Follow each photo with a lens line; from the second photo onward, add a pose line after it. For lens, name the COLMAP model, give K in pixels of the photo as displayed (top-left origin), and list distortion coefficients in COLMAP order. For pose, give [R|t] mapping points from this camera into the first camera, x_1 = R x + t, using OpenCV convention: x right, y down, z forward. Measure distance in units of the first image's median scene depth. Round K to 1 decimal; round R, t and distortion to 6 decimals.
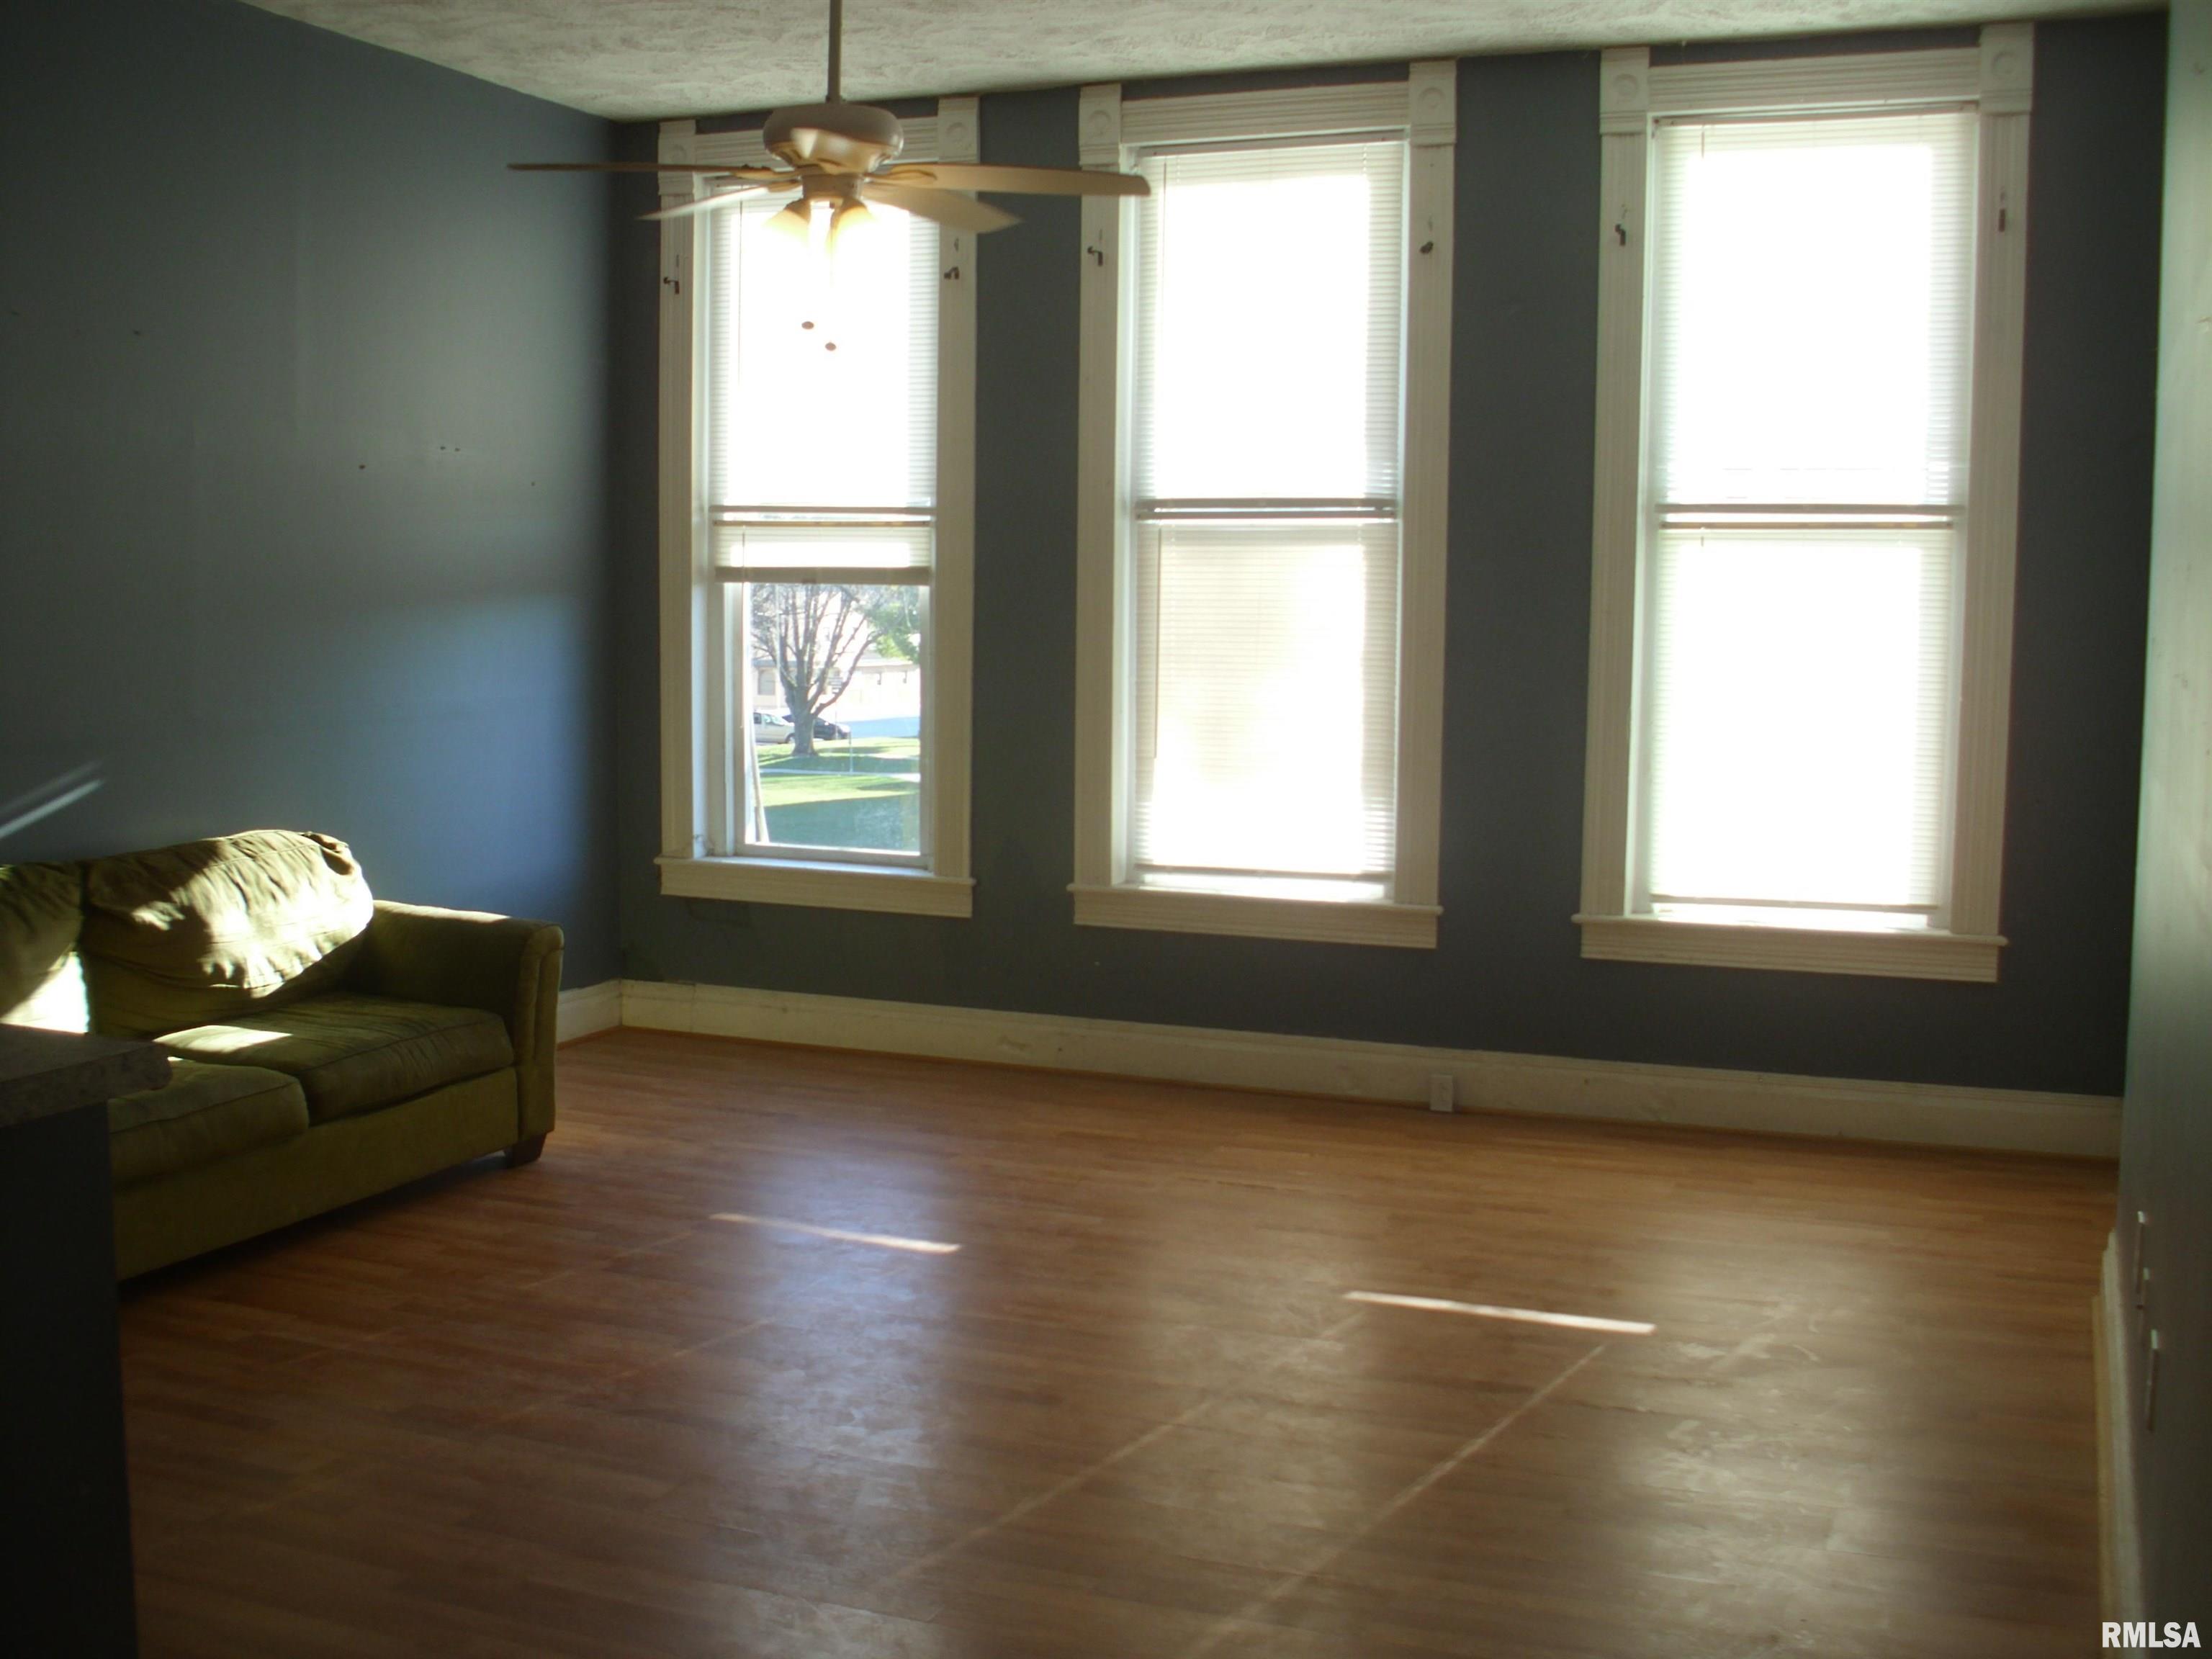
lens RADIAL K [[2372.6, 0, 1097.0], [0, 2372.6, 827.4], [0, 0, 1]] dist [-0.173271, 0.286188]
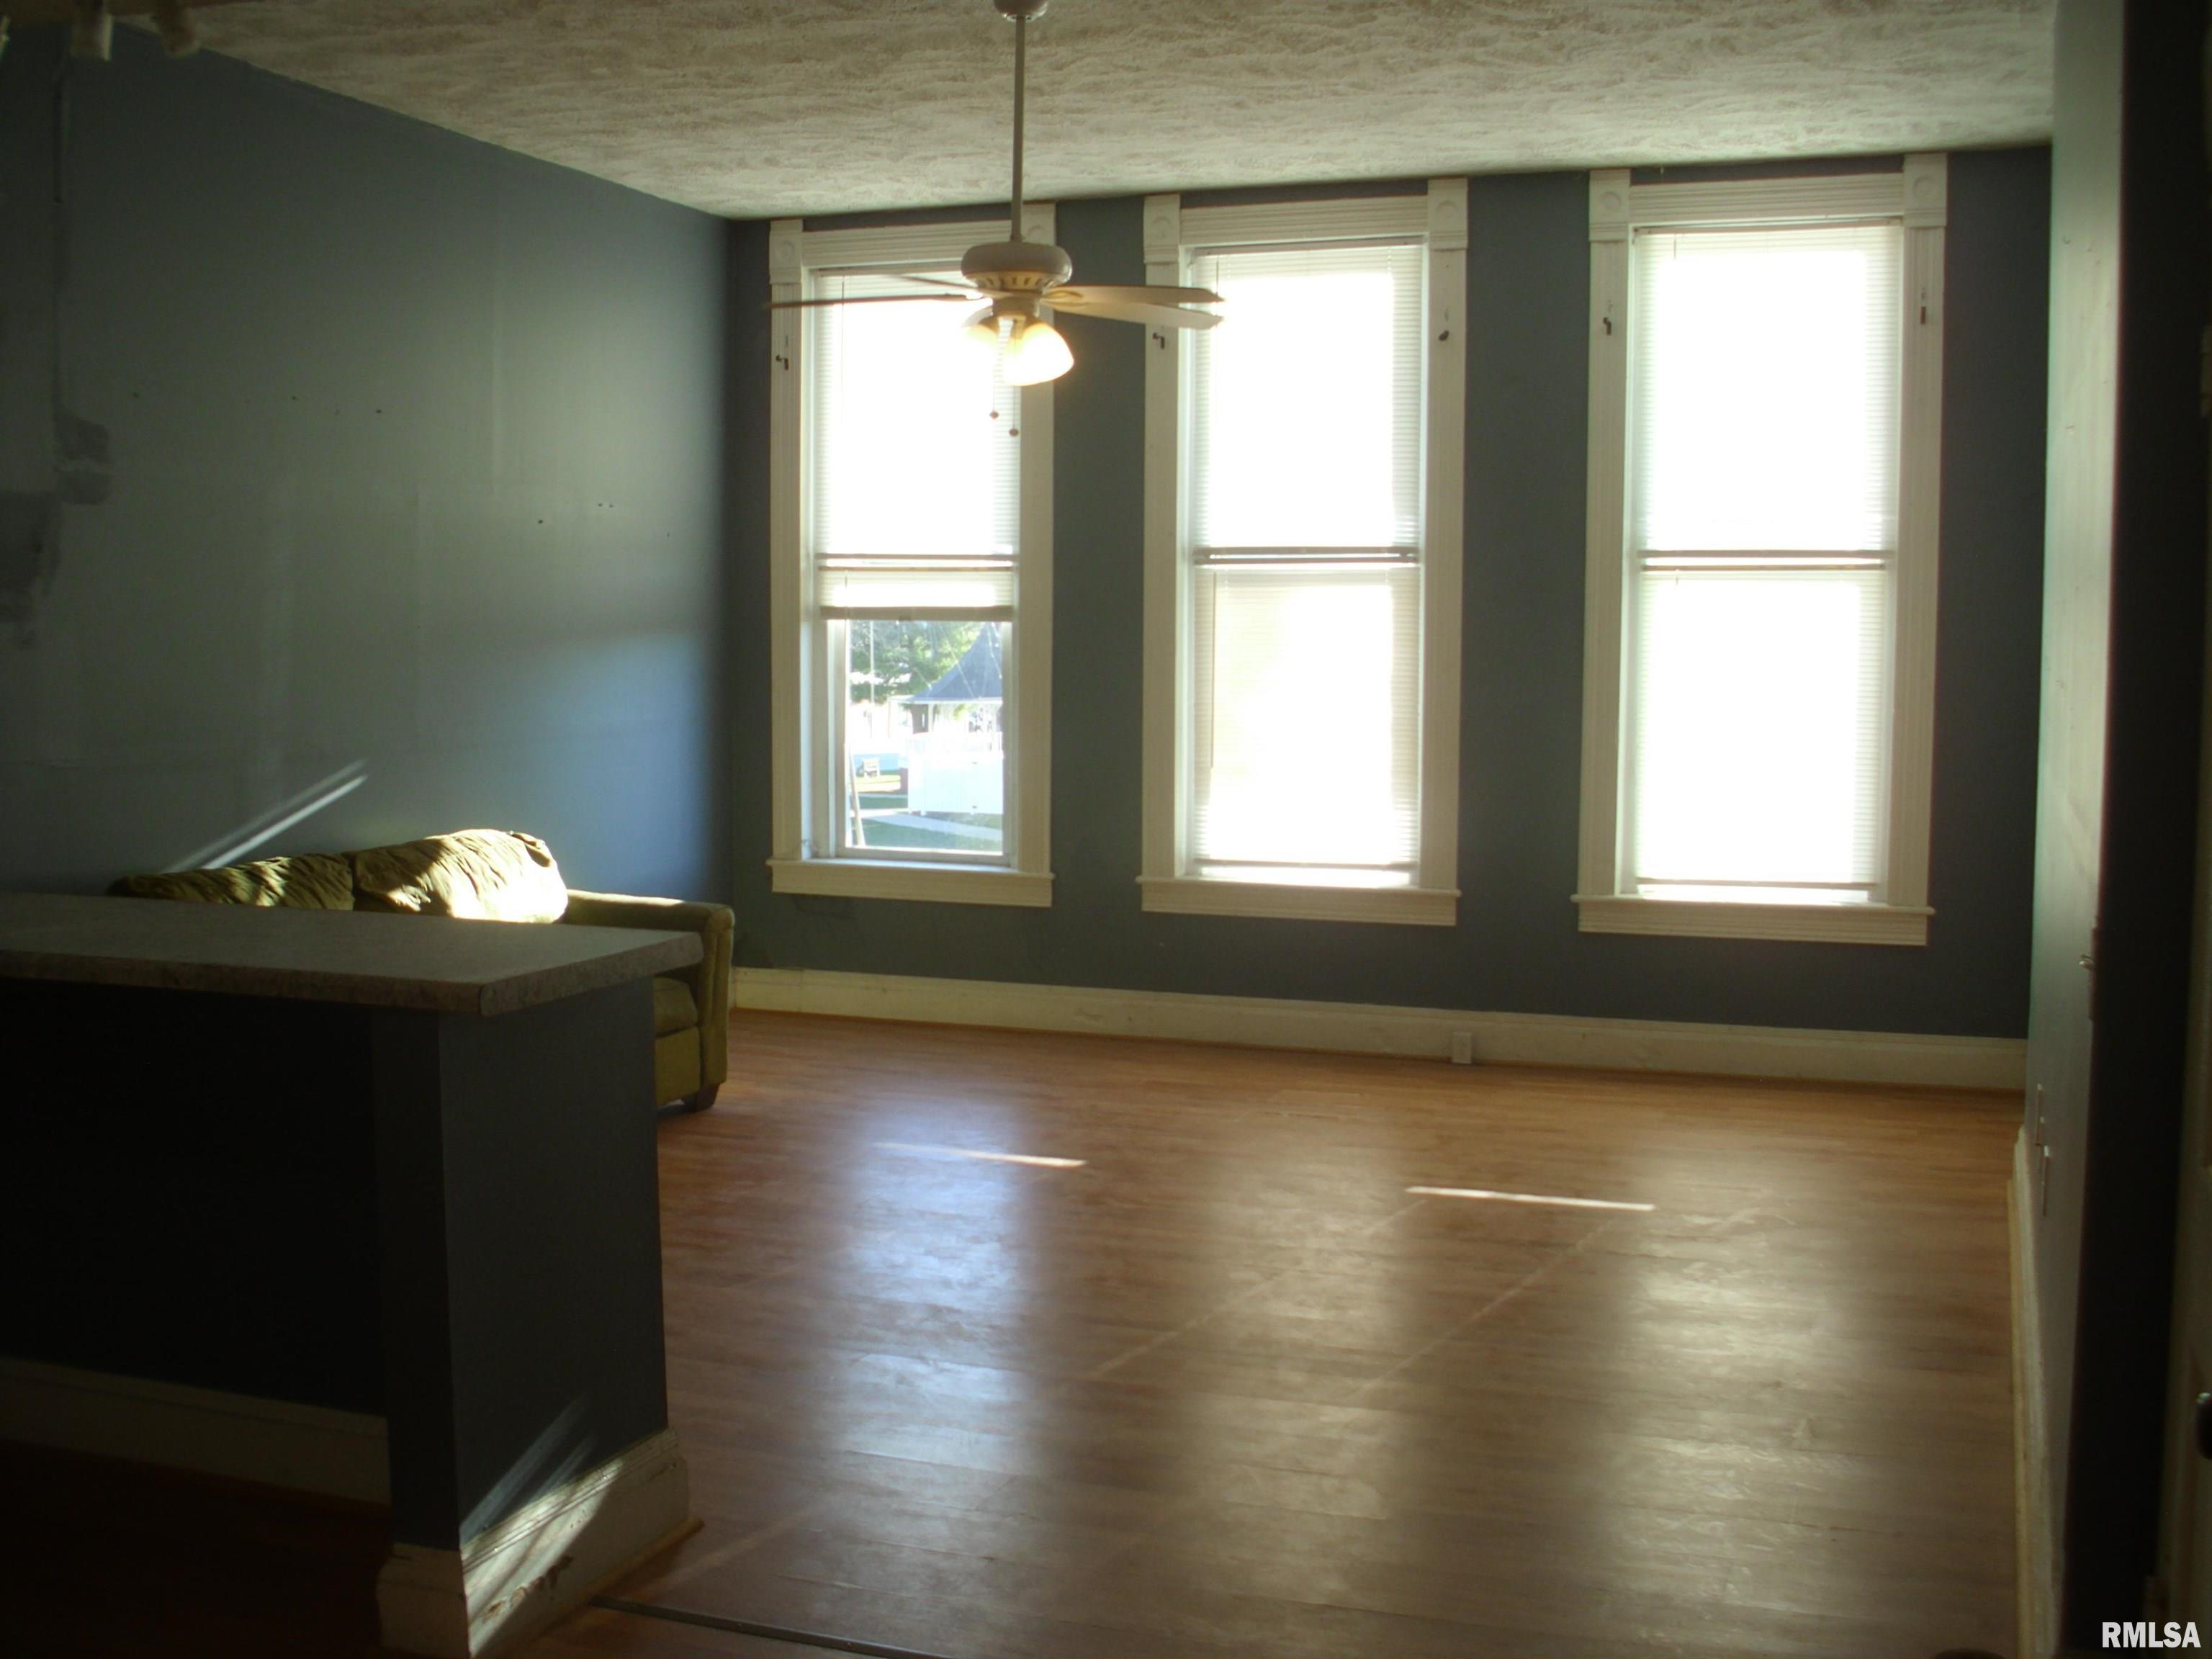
lens RADIAL K [[2358.4, 0, 1106.0], [0, 2358.4, 829.5], [0, 0, 1]] dist [-0.169507, 0.347942]
pose [[0.999433, -0.007829, 0.032750, -0.071747], [0.008304, 0.999862, -0.014375, 0.018996], [-0.032633, 0.014639, 0.999360, -0.176431]]
